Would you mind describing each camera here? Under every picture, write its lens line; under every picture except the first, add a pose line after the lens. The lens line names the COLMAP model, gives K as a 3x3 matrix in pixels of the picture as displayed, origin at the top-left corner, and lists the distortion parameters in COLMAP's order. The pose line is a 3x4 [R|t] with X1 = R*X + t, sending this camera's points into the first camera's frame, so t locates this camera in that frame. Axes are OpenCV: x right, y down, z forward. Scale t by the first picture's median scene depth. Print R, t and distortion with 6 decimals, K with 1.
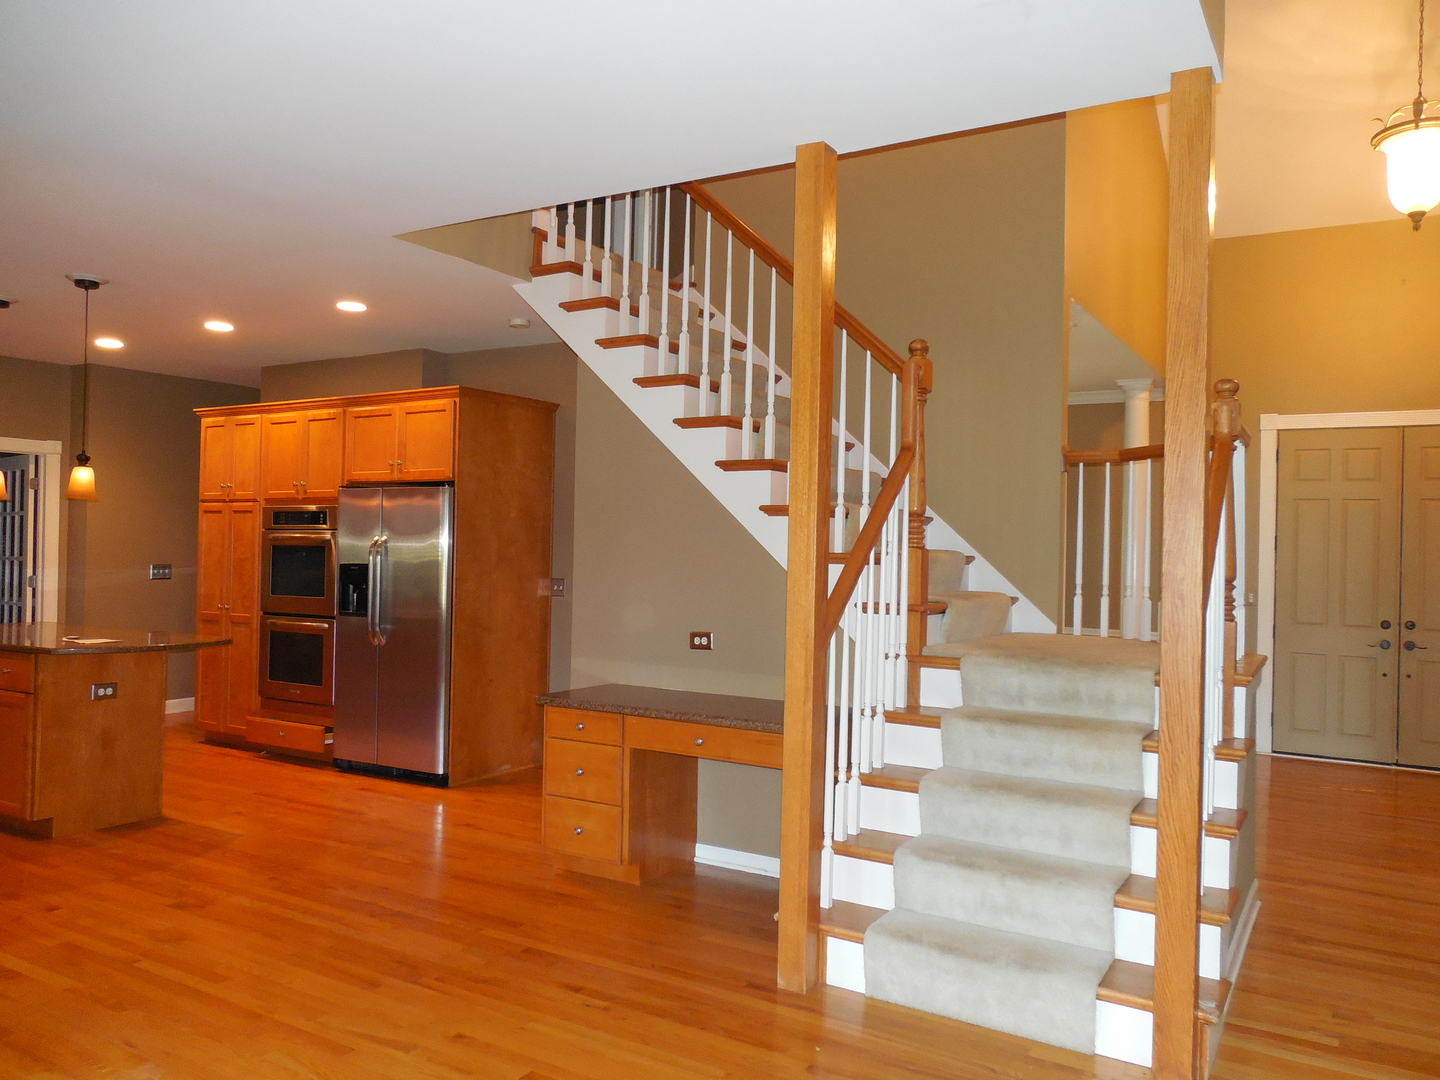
lens RADIAL K [[1070.6, 0, 726.5], [0, 1070.6, 536.8], [0, 0, 1]] dist [-0.012274, 0.008926]
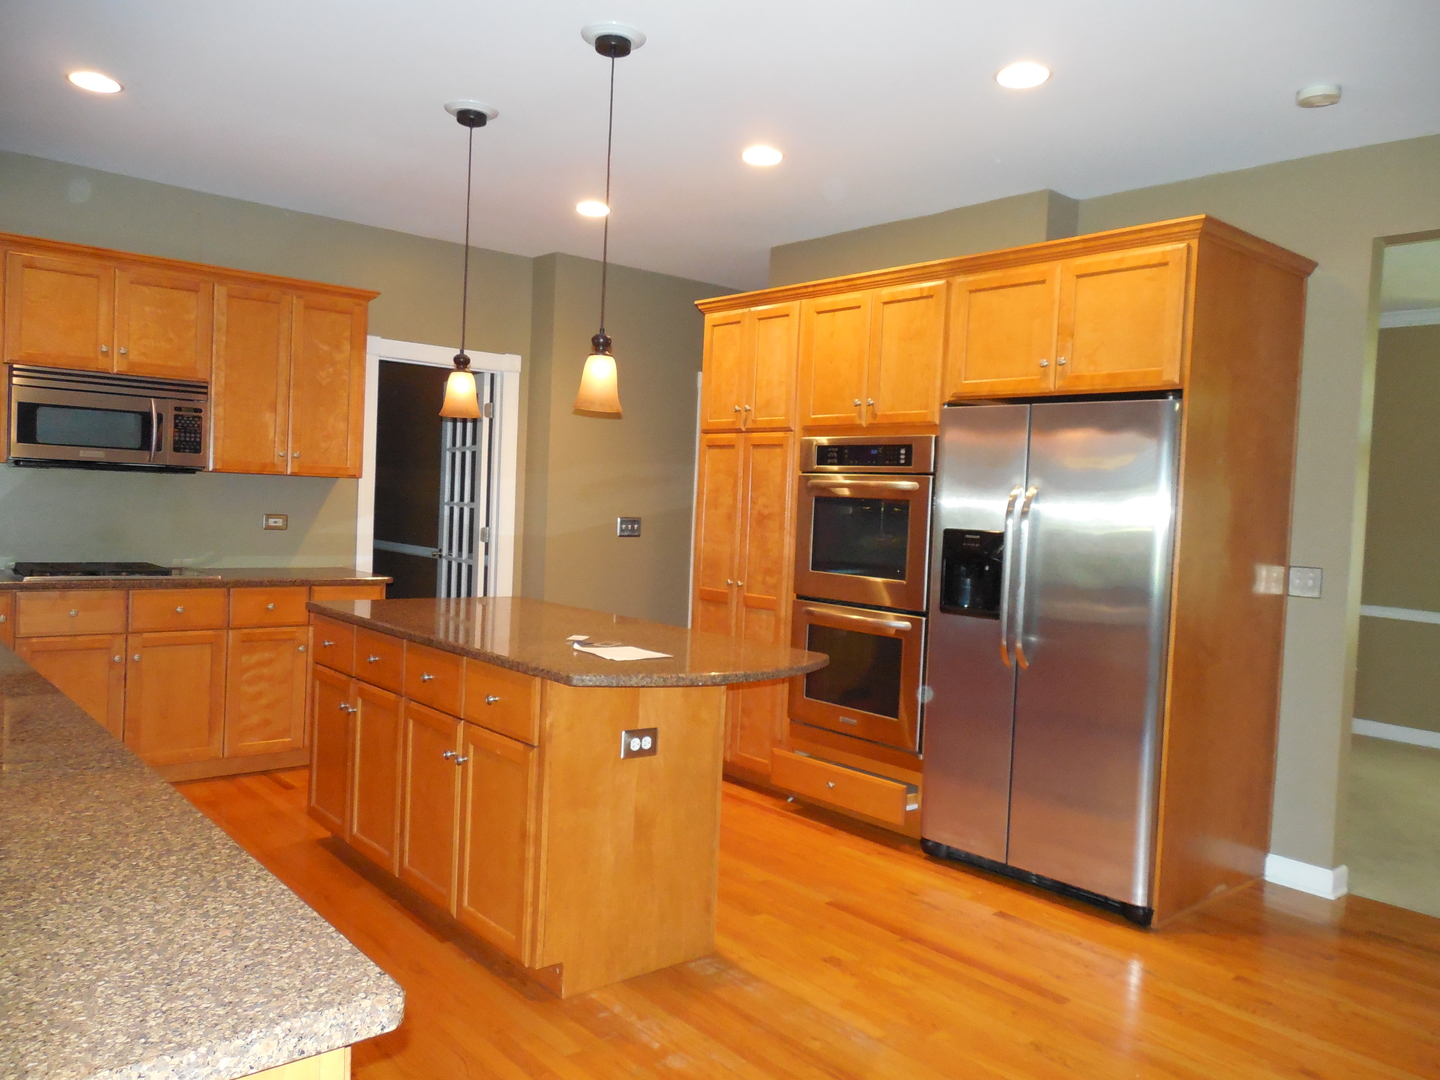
lens RADIAL K [[1070.6, 0, 726.5], [0, 1070.6, 536.8], [0, 0, 1]] dist [-0.012274, 0.008926]
pose [[0.949173, 0.037206, -0.312548, -0.281893], [-0.025155, 0.998780, 0.042504, 0.006585], [0.313748, -0.032482, 0.948951, 0.366874]]
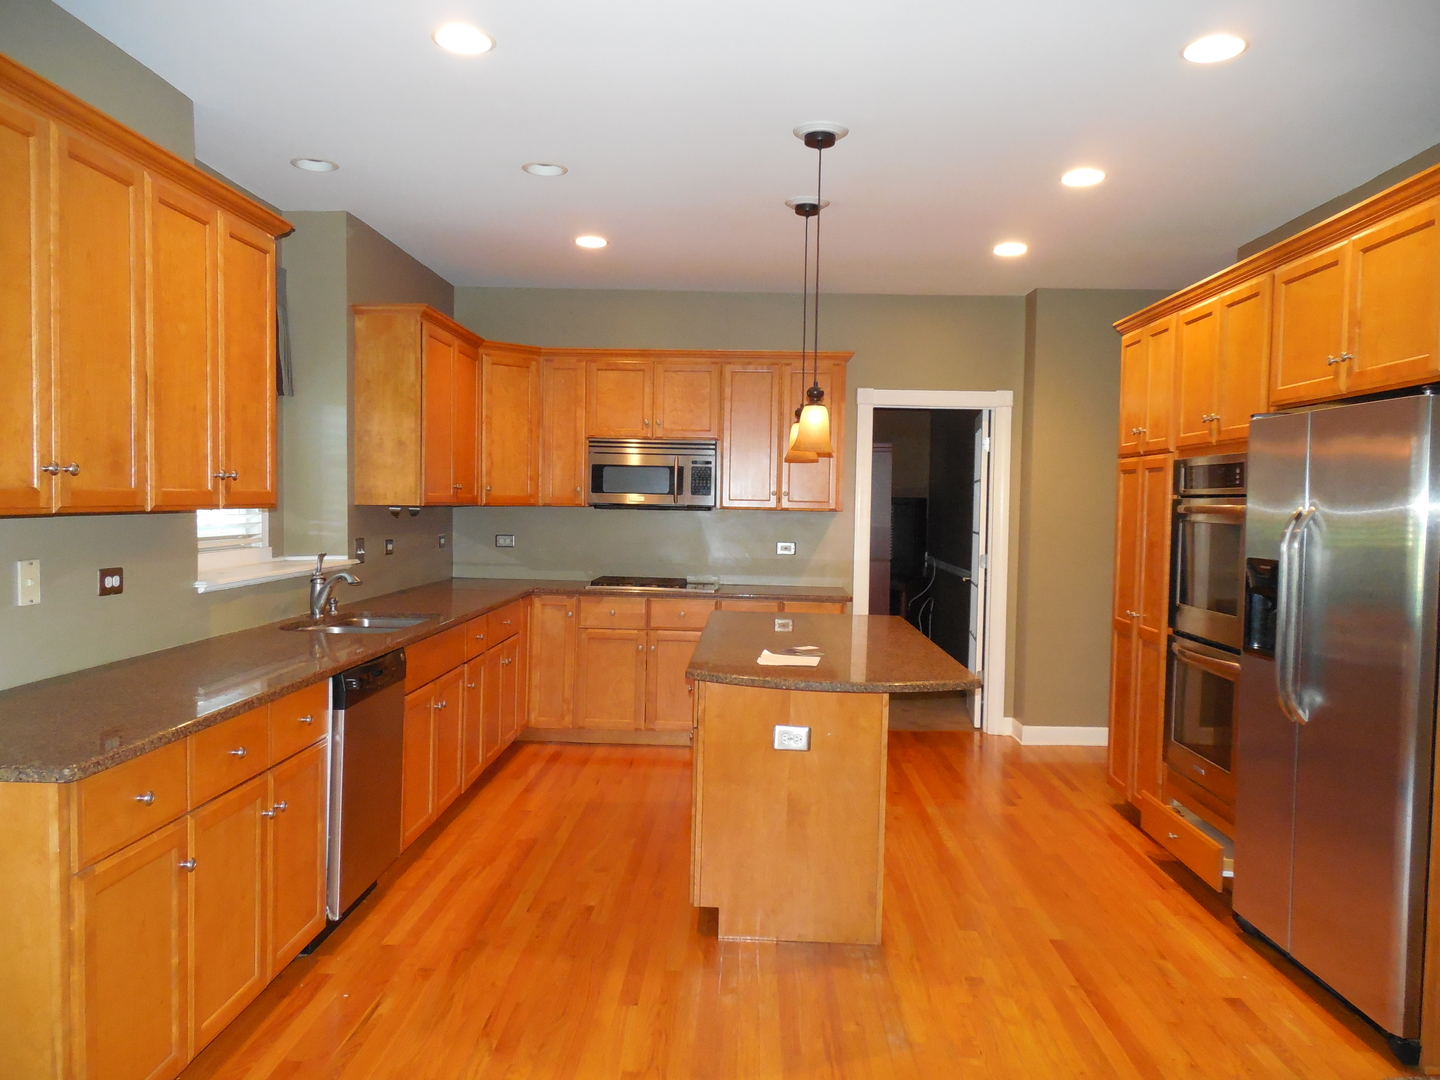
lens RADIAL K [[1070.6, 0, 726.5], [0, 1070.6, 536.8], [0, 0, 1]] dist [-0.012274, 0.008926]
pose [[0.491311, 0.025237, -0.870619, -0.018573], [-0.002655, 0.999619, 0.027478, 0.000309], [0.870980, -0.011189, 0.491190, 0.494045]]
